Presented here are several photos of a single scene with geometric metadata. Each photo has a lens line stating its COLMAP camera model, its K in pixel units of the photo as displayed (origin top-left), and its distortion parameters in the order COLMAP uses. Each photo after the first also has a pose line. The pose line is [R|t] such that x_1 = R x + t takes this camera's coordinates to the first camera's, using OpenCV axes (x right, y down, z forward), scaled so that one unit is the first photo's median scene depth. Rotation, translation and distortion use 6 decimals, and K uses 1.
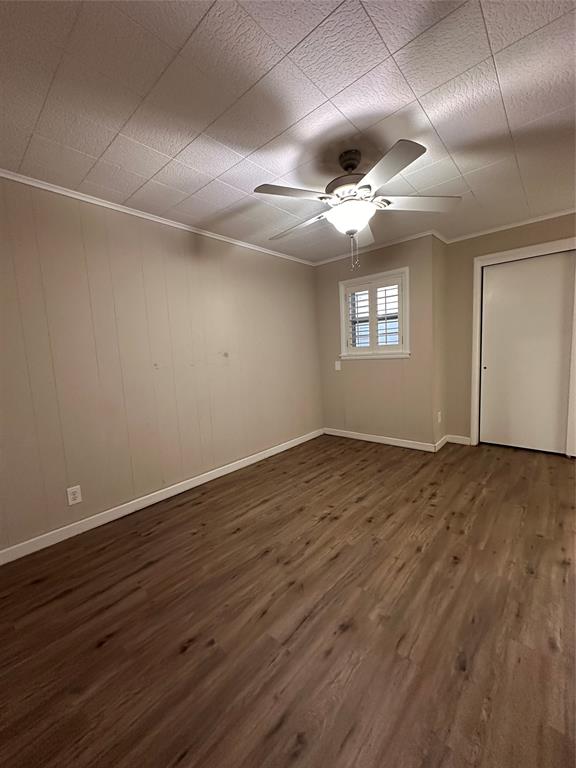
lens RADIAL K [[305.3, 0, 286.6], [0, 305.3, 384.1], [0, 0, 1]] dist [-0.002078, 0.000081]
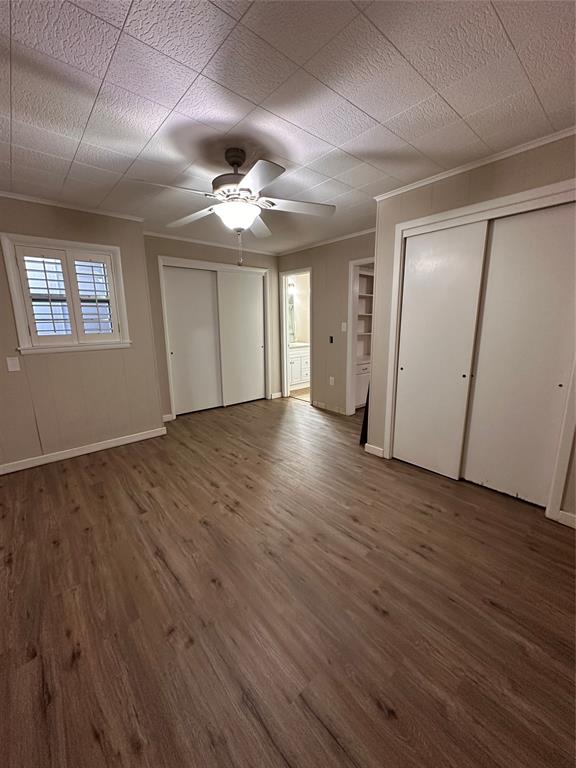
lens RADIAL K [[305.3, 0, 288.4], [0, 305.3, 384.9], [0, 0, 1]] dist [-0.002078, 0.000081]
pose [[0.122041, -0.160668, 0.979434, -0.706049], [0.108674, 0.983041, 0.147719, -0.085984], [-0.986558, 0.088411, 0.137431, 0.586683]]
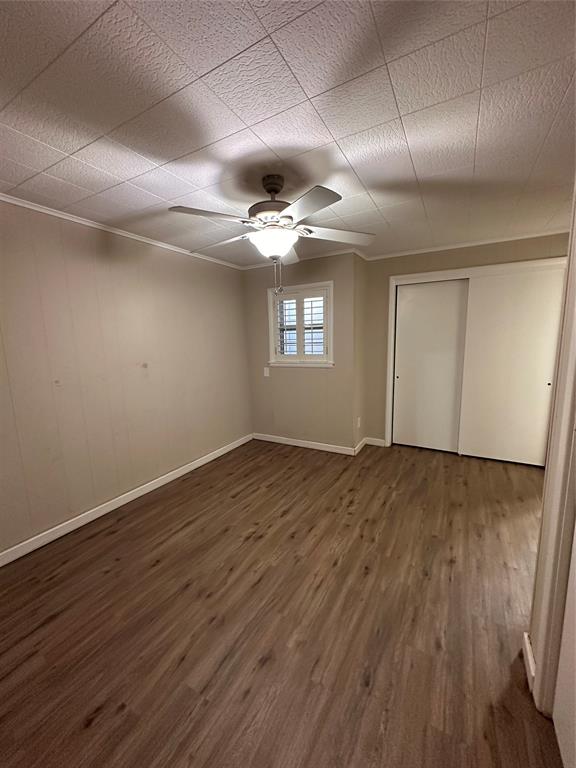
lens RADIAL K [[305.3, 0, 286.4], [0, 305.3, 384.6], [0, 0, 1]] dist [-0.002078, 0.000081]
pose [[0.976643, -0.005769, 0.214793, 0.027311], [-0.001919, 0.999365, 0.035566, -0.094981], [-0.214862, -0.035147, 0.976012, 0.006155]]
